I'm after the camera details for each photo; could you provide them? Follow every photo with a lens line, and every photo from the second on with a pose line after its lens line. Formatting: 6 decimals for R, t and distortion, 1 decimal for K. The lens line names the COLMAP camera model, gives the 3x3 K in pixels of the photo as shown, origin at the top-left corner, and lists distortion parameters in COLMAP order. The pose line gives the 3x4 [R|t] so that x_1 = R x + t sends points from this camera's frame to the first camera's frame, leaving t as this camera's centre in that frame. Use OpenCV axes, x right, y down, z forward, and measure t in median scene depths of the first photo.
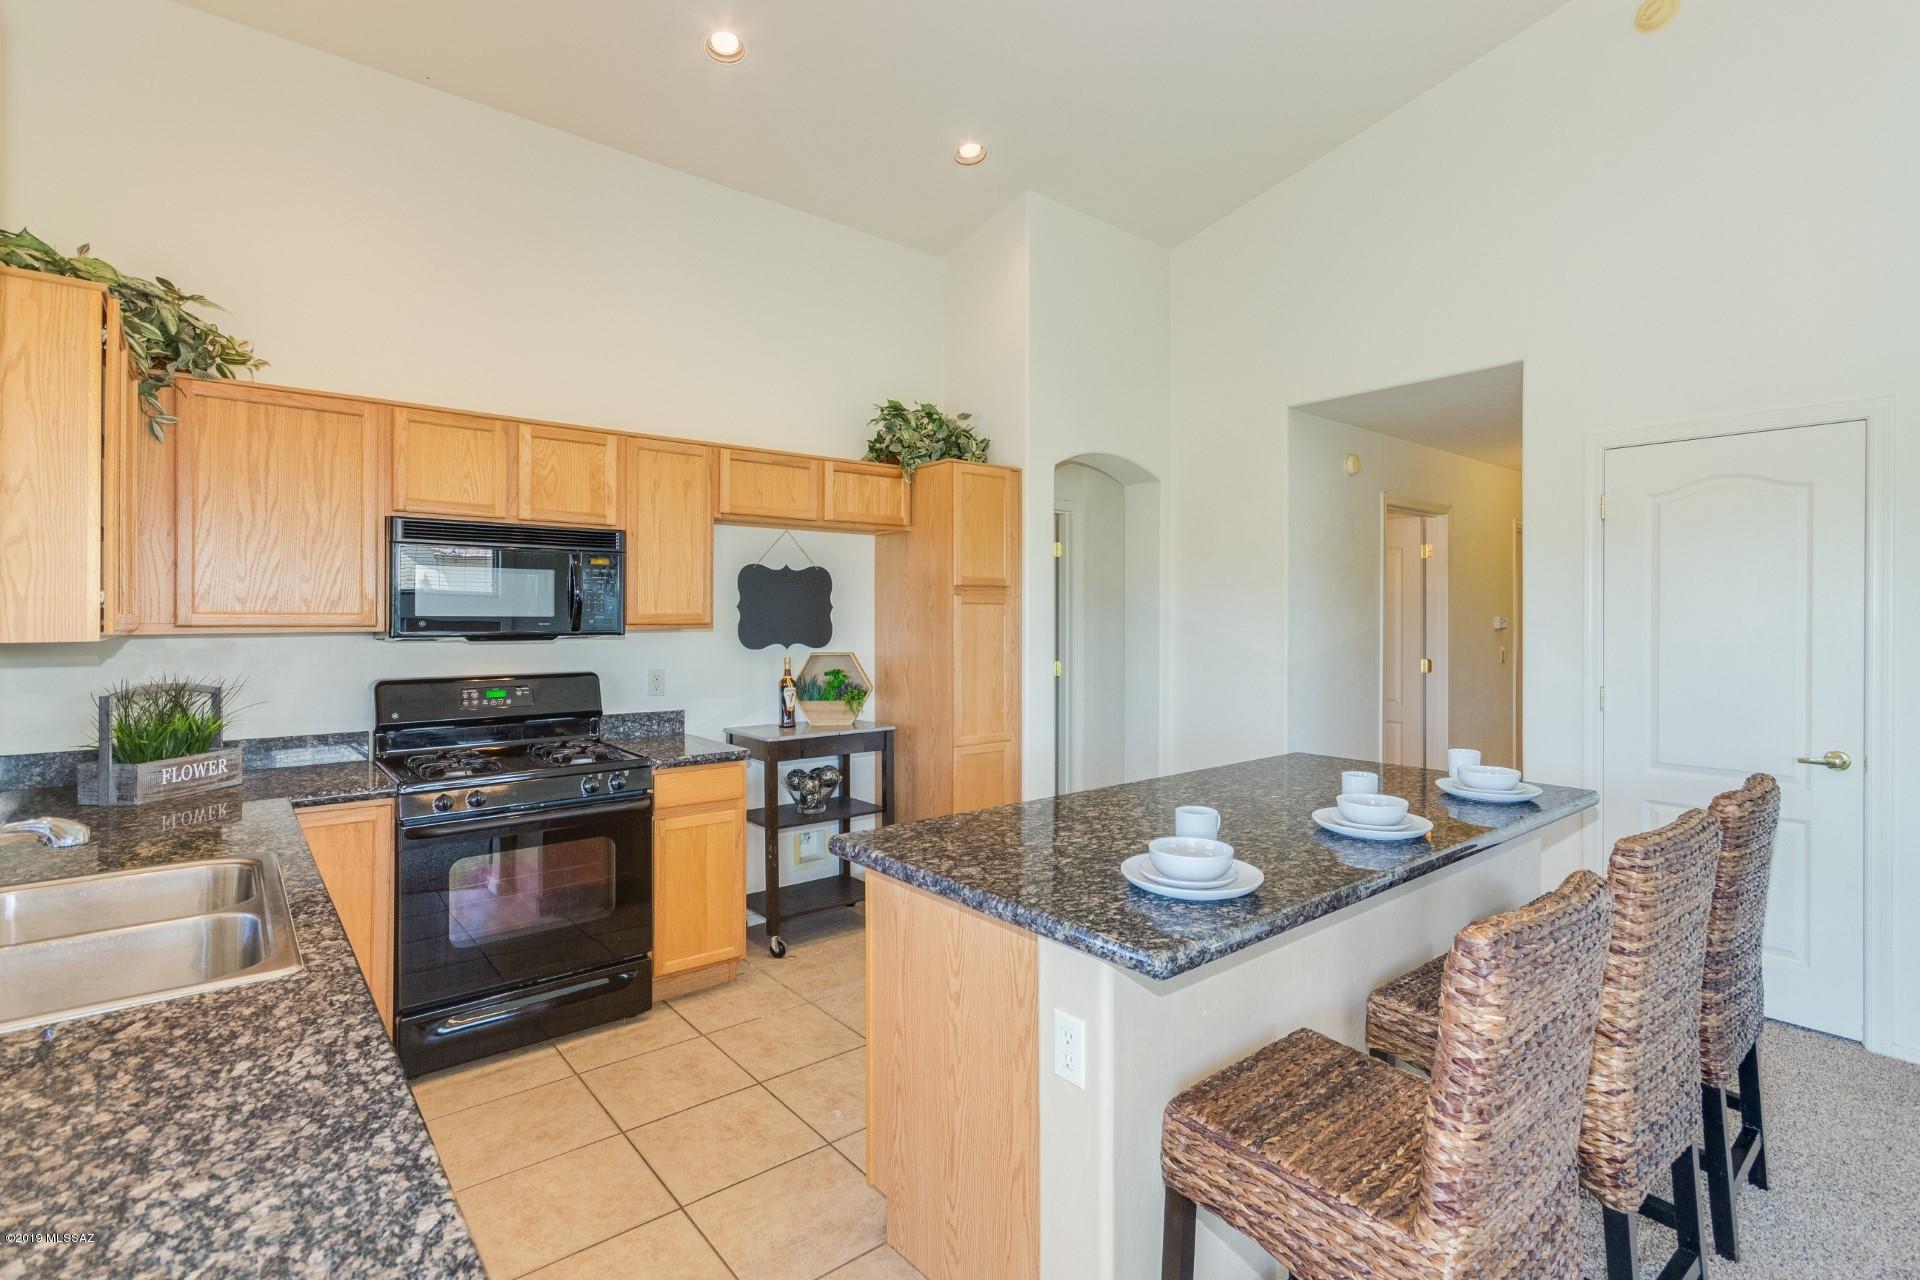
lens RADIAL K [[896.4, 0, 959.5], [0, 896.4, 623.2], [0, 0, 1]] dist [-0.001152, 0.001044]
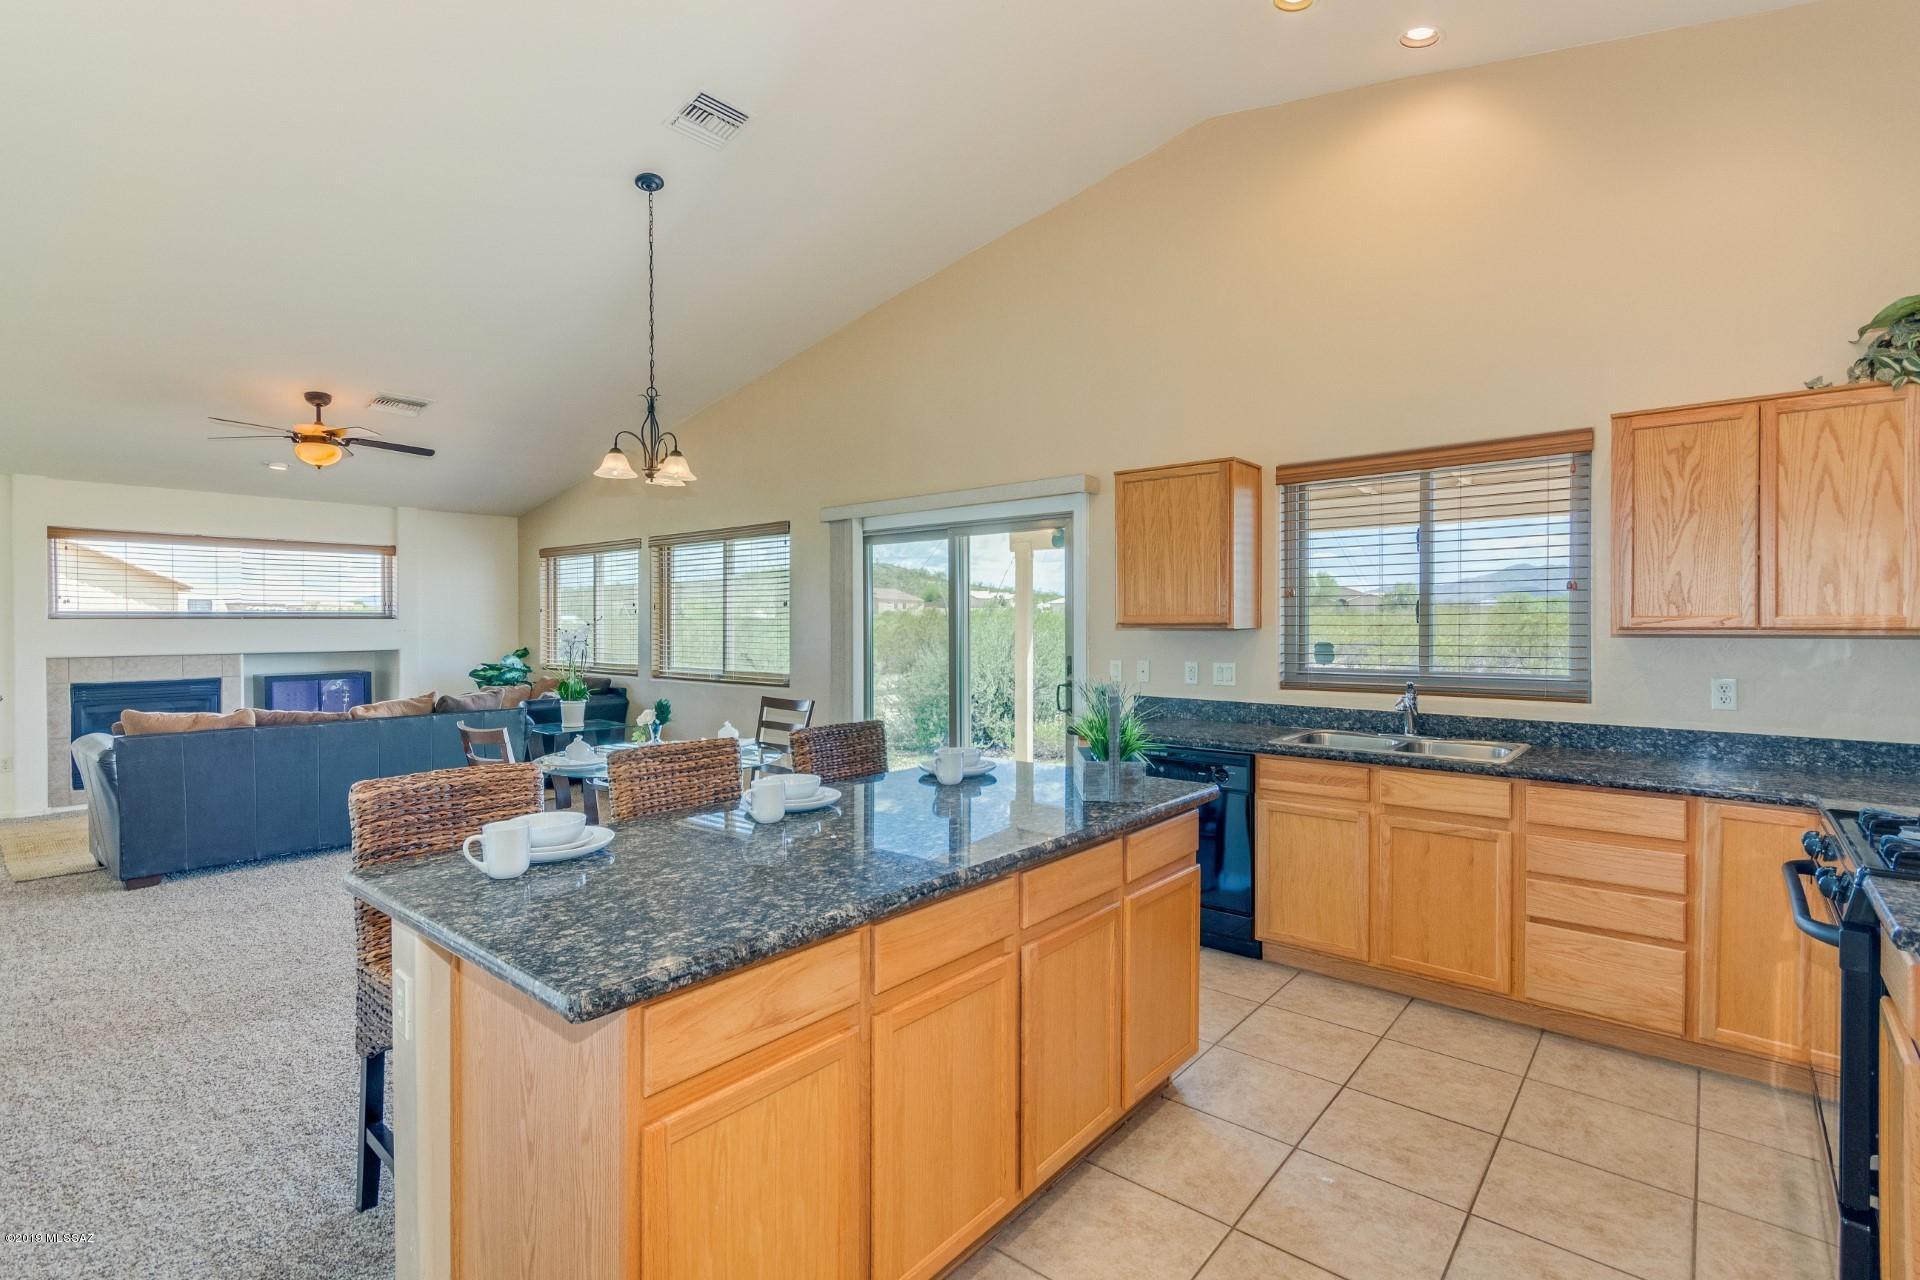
lens RADIAL K [[896.4, 0, 960.5], [0, 896.4, 634.6], [0, 0, 1]] dist [-0.001152, 0.001044]
pose [[-0.981474, 0.006869, -0.191471, 0.268442], [0.003389, 0.999823, 0.018495, -0.008560], [0.191564, 0.017503, -0.981324, 1.241553]]
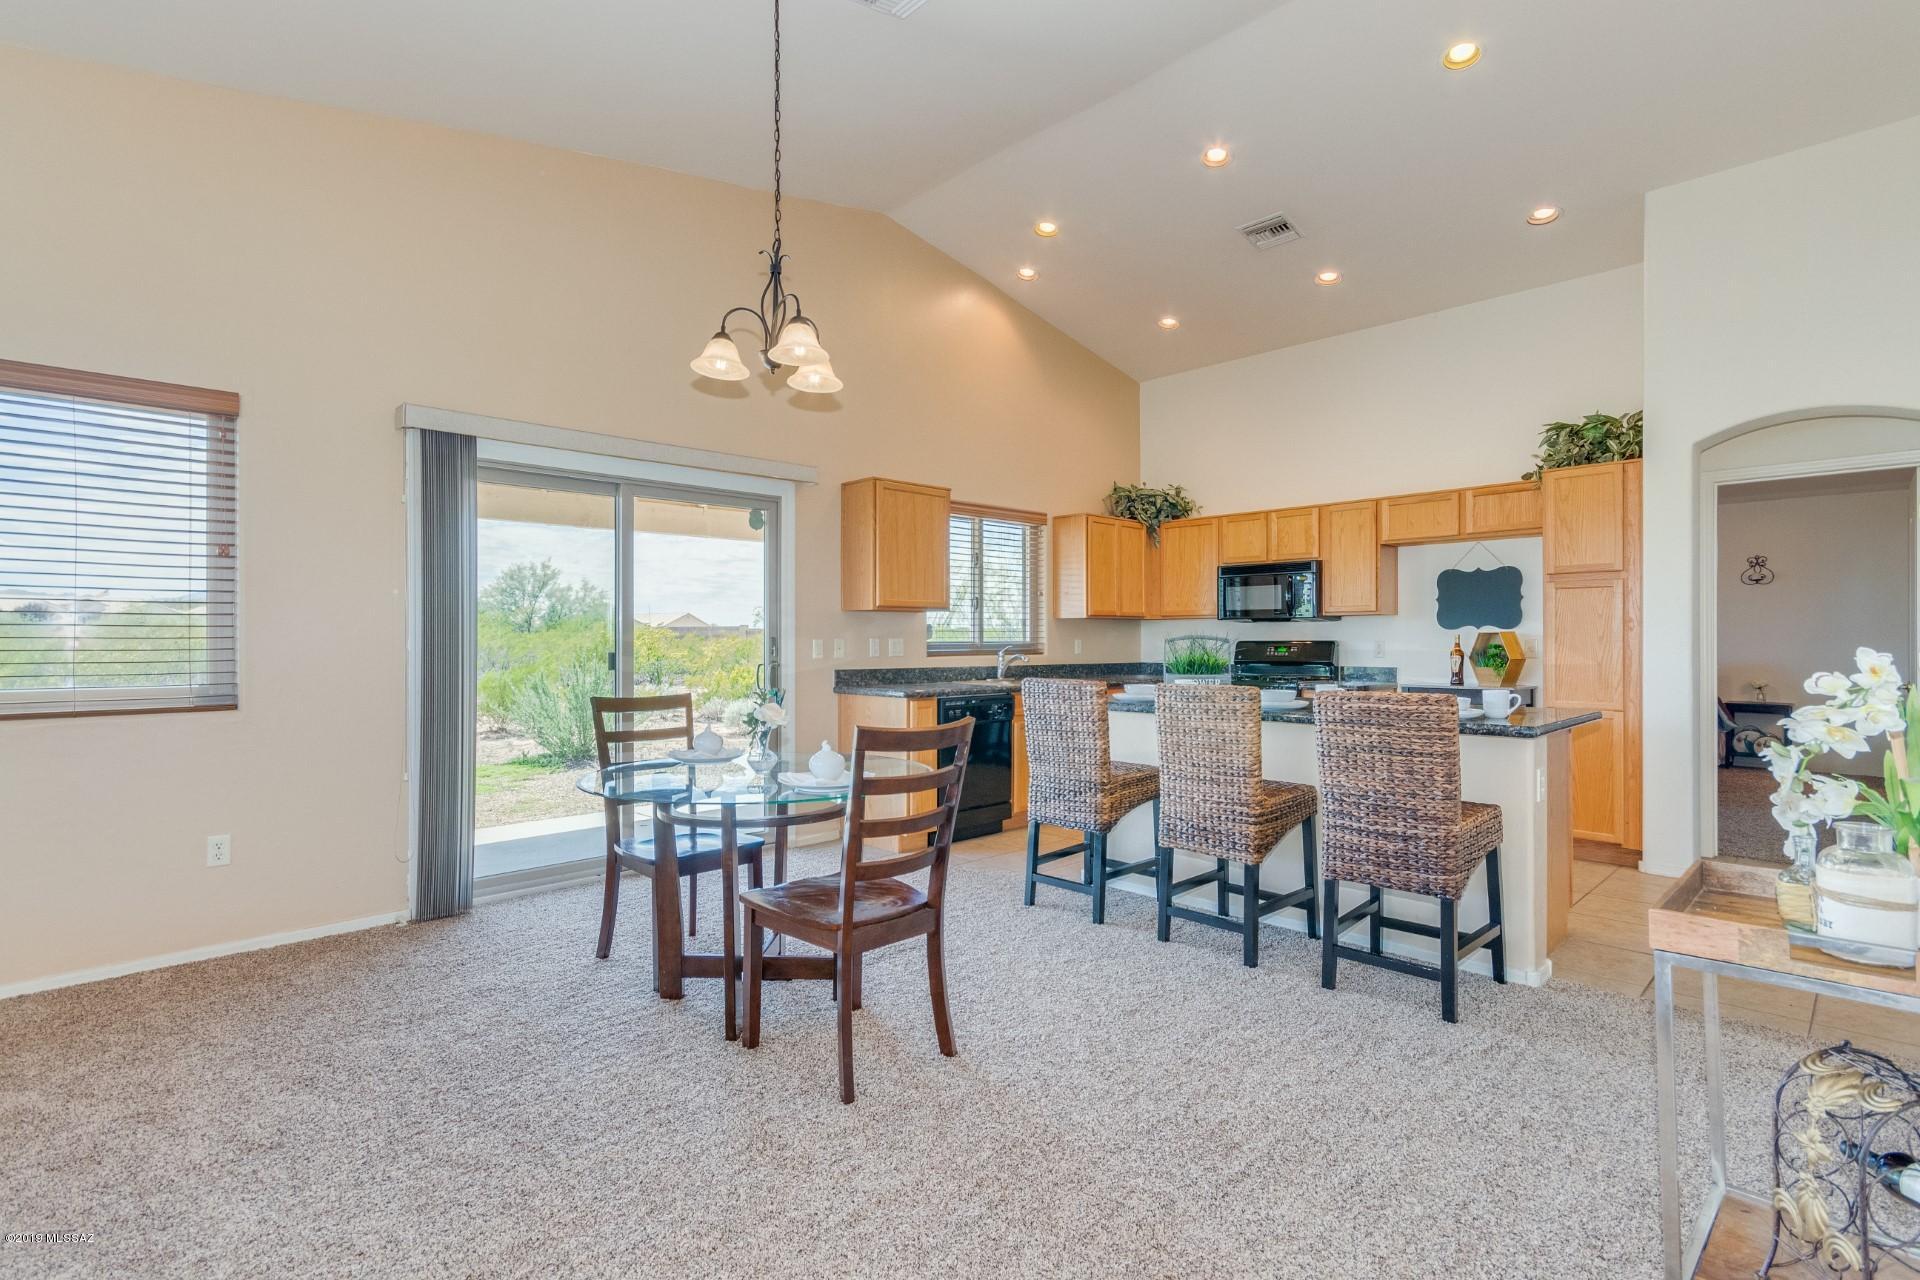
lens RADIAL K [[896.4, 0, 963.4], [0, 896.4, 639.5], [0, 0, 1]] dist [-0.001152, 0.001044]
pose [[0.085026, 0.003027, -0.996374, 1.250646], [-0.002095, 0.999994, 0.002859, 0.047593], [0.996376, 0.001845, 0.085032, 0.132824]]
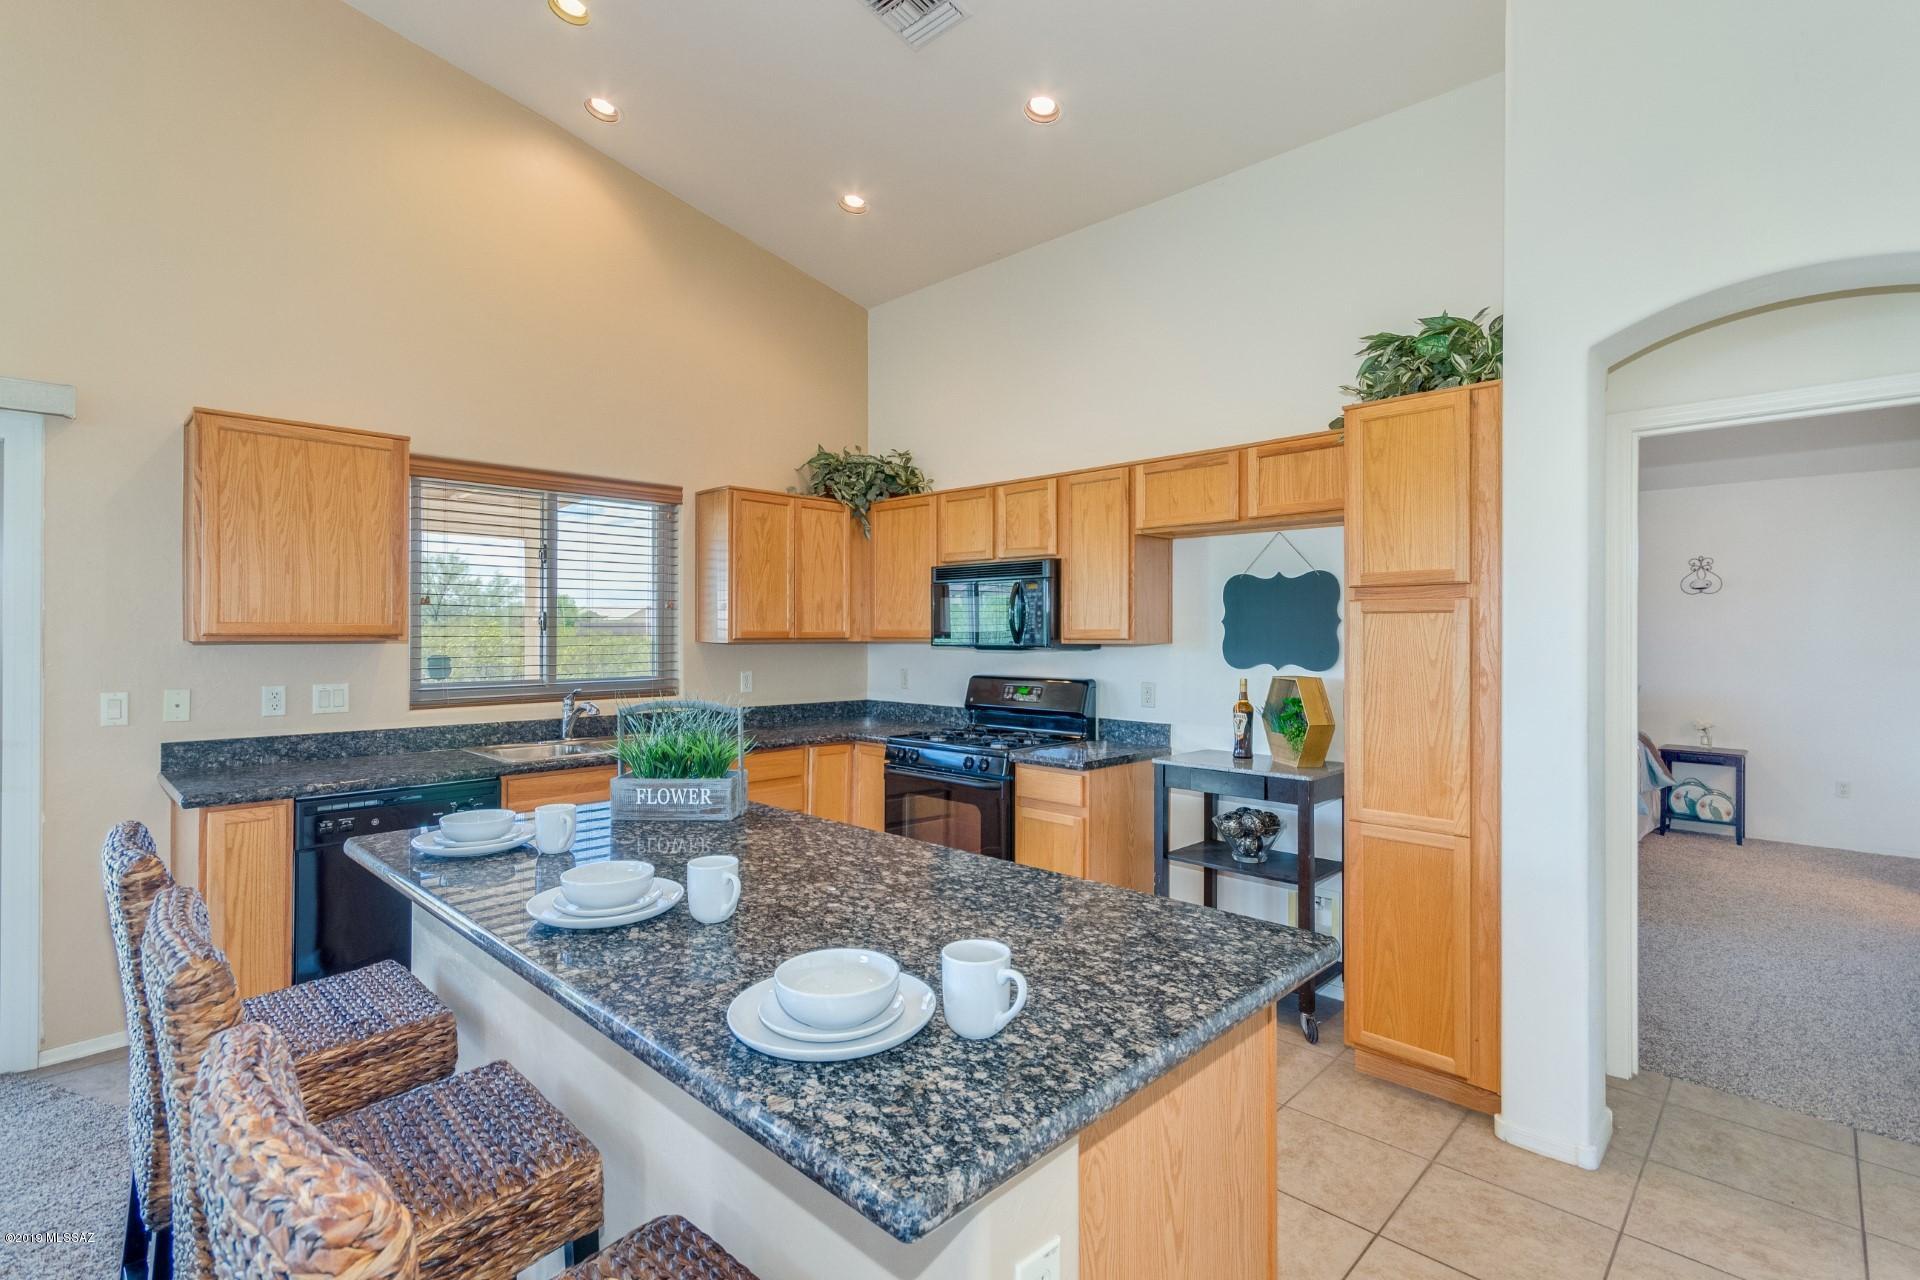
lens RADIAL K [[896.4, 0, 972.1], [0, 896.4, 628.8], [0, 0, 1]] dist [-0.001152, 0.001044]
pose [[0.128246, -0.001668, -0.991741, 0.714353], [-0.006092, 0.999978, -0.002470, -0.008050], [0.991724, 0.006359, 0.128233, 0.692165]]
